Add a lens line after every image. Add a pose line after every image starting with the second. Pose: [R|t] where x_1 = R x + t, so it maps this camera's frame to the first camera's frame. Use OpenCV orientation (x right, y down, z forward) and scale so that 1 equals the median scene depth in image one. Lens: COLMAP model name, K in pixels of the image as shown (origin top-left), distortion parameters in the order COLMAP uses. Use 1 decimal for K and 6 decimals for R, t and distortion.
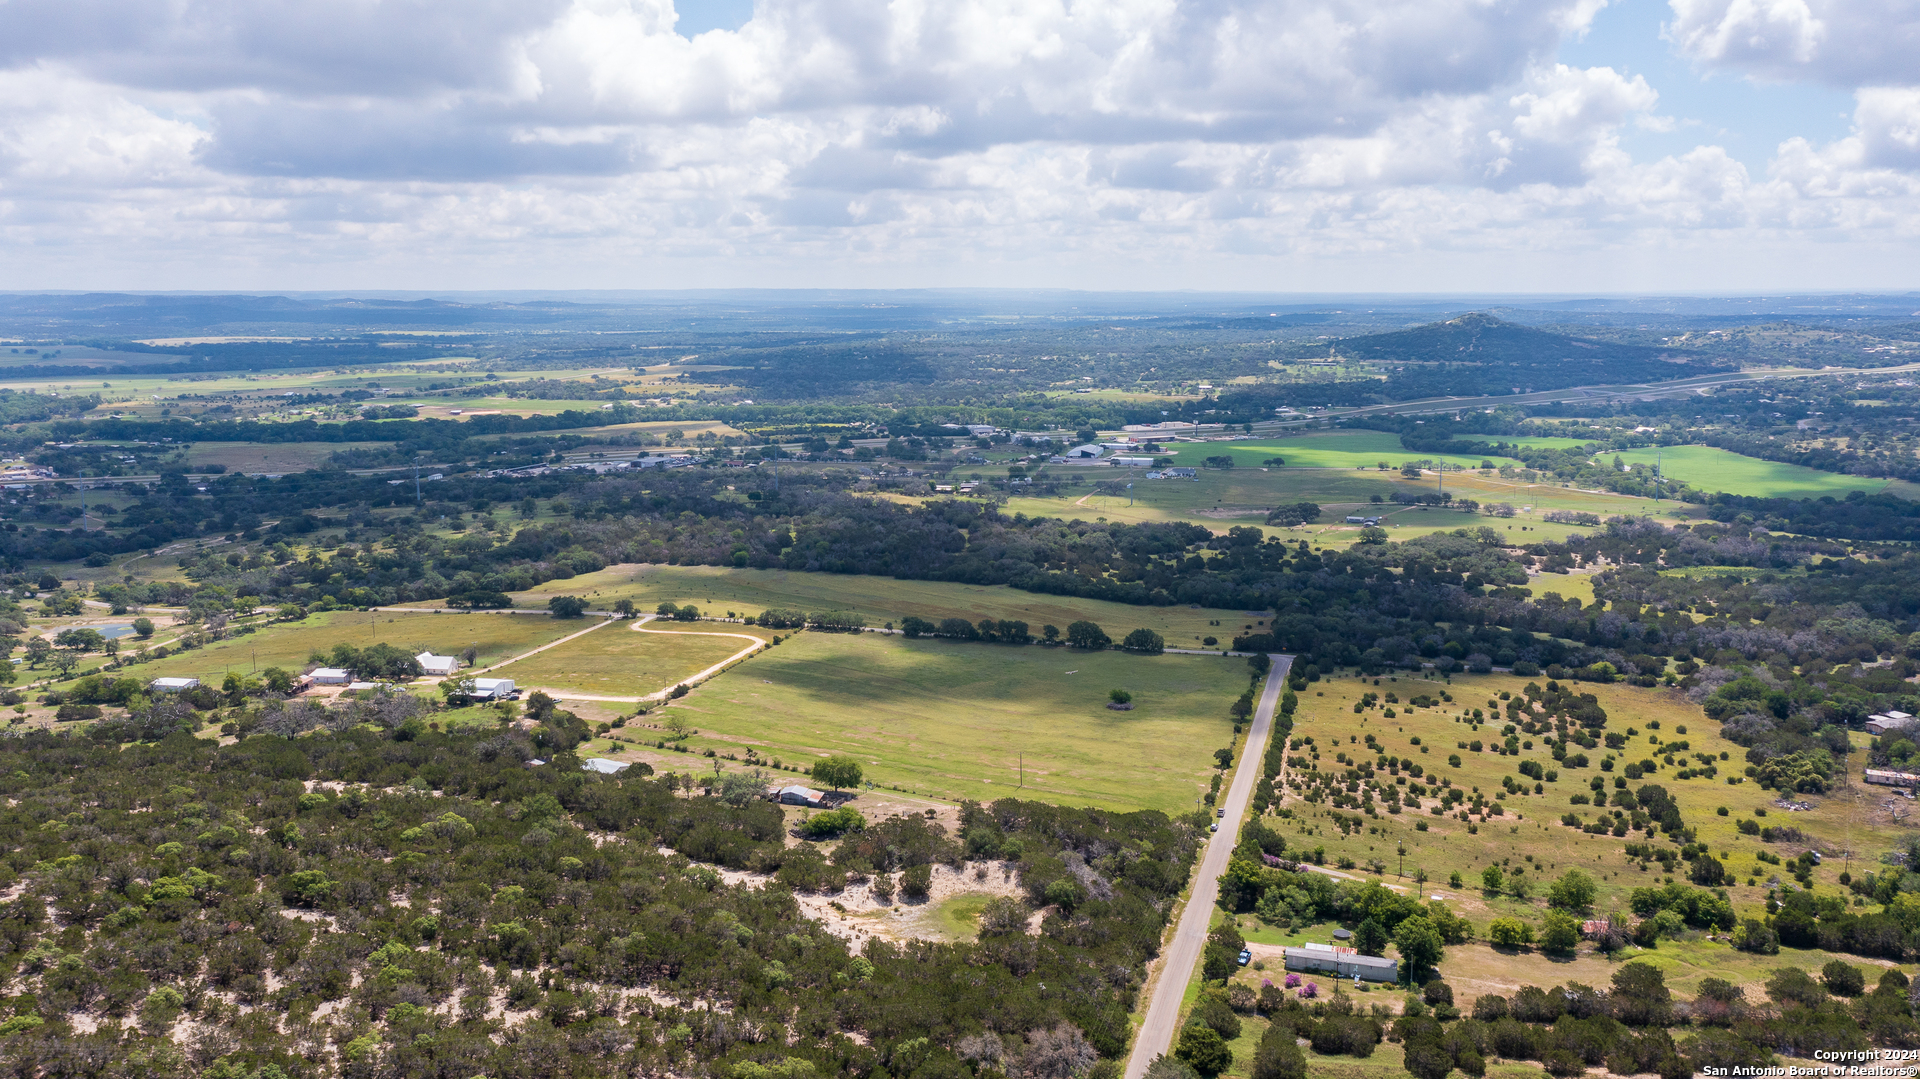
lens RADIAL K [[1515.0, 0, 954.0], [0, 1515.0, 541.1], [0, 0, 1]] dist [-0.011664, 0.048778]
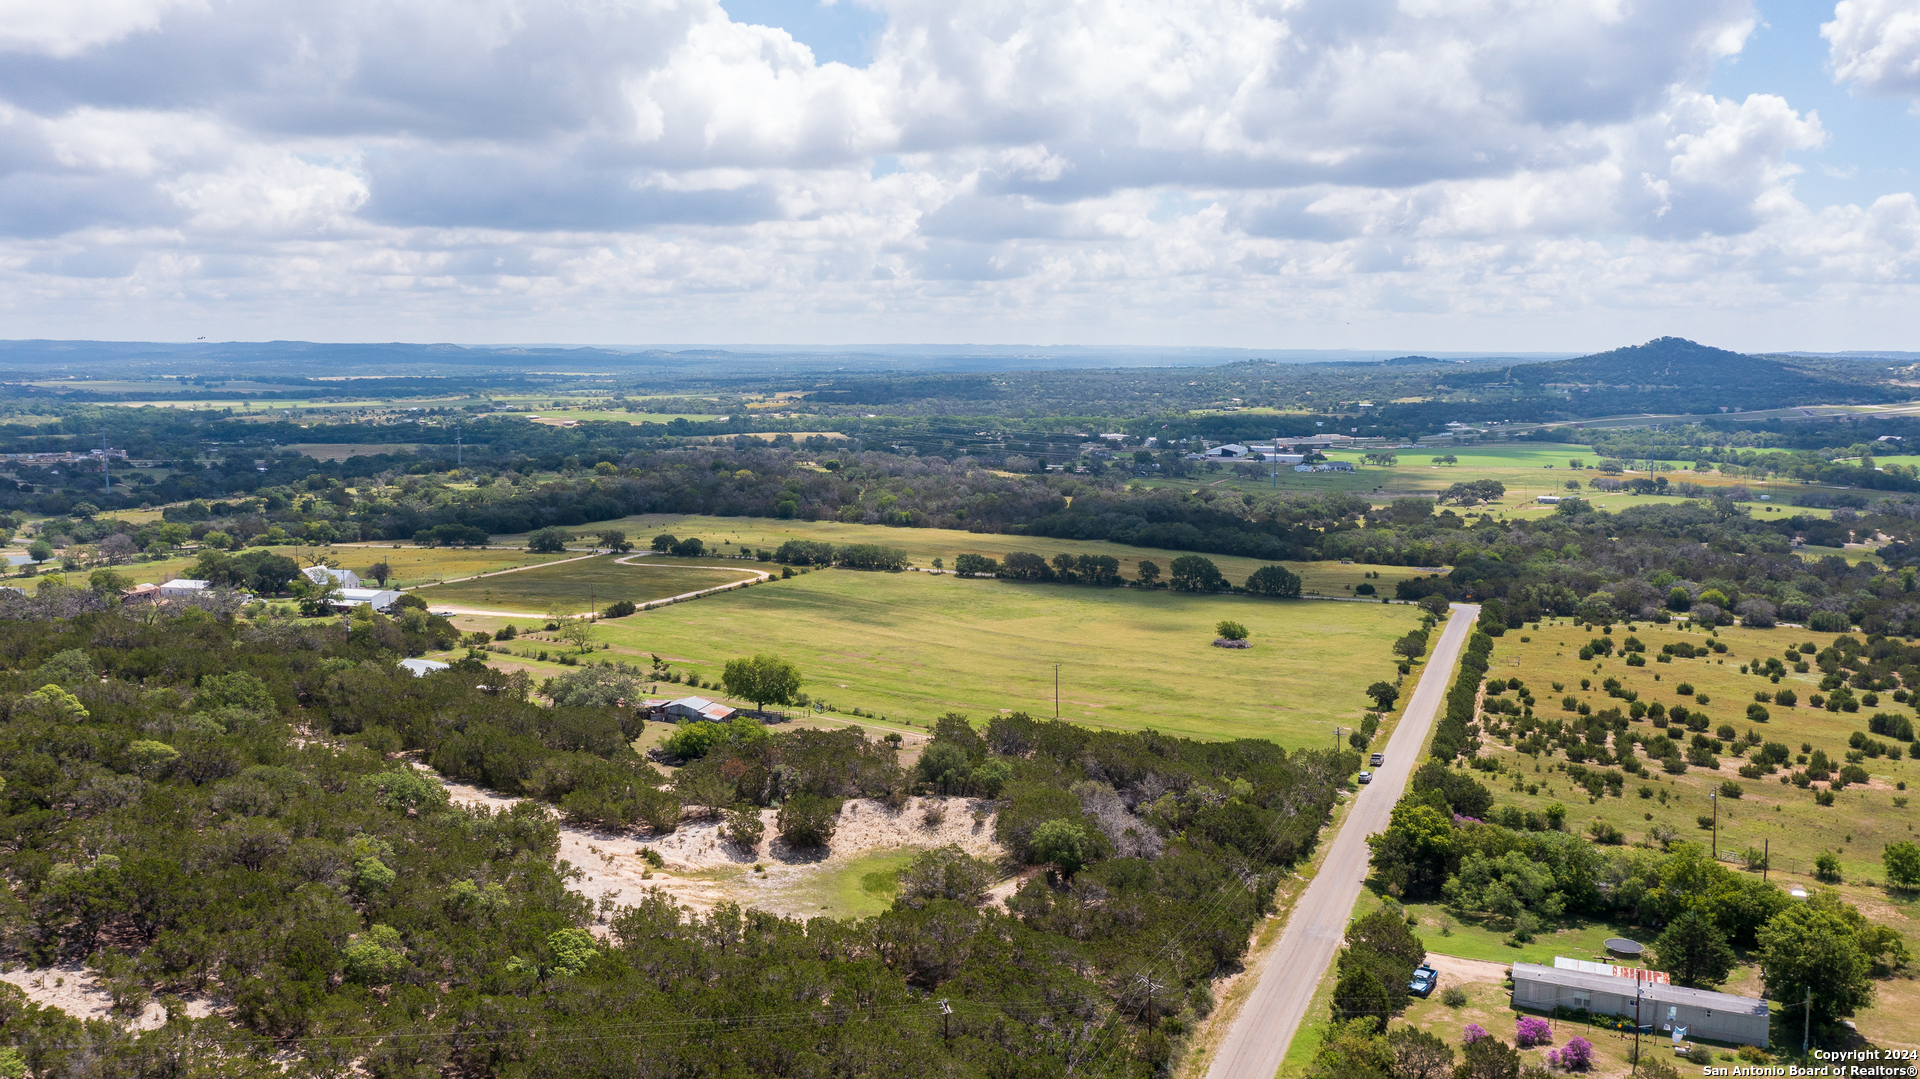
lens RADIAL K [[1515.0, 0, 954.0], [0, 1515.0, 541.1], [0, 0, 1]] dist [-0.011664, 0.048778]
pose [[0.994728, 0.017503, -0.101048, 0.061048], [-0.021531, 0.999011, -0.038913, 0.107038], [0.100267, 0.040884, 0.994120, 0.340519]]
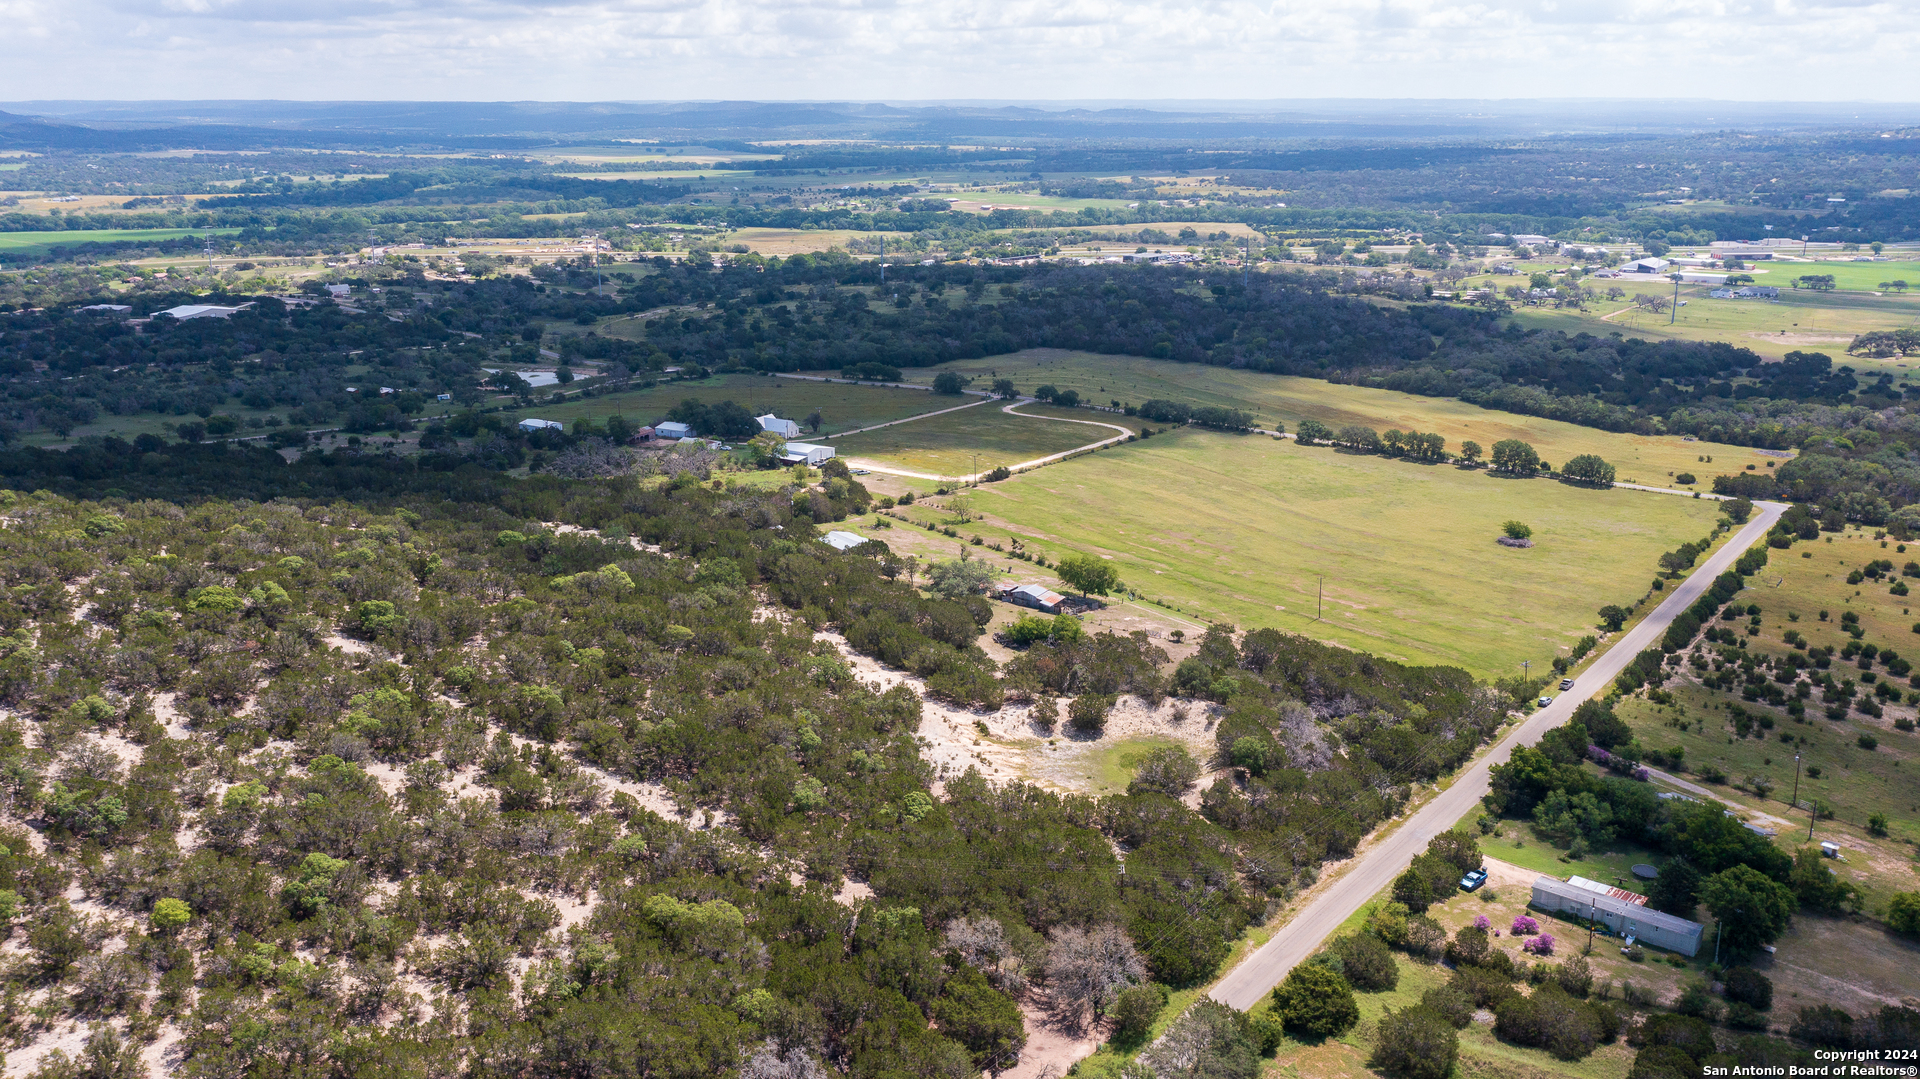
lens RADIAL K [[1524.4, 0, 959.2], [0, 1524.4, 498.9], [0, 0, 1]] dist [-0.015893, 0.042715]
pose [[0.931471, 0.093609, -0.351568, 0.136681], [-0.061489, 0.992937, 0.101467, 0.027131], [0.358583, -0.072896, 0.930647, 0.177710]]
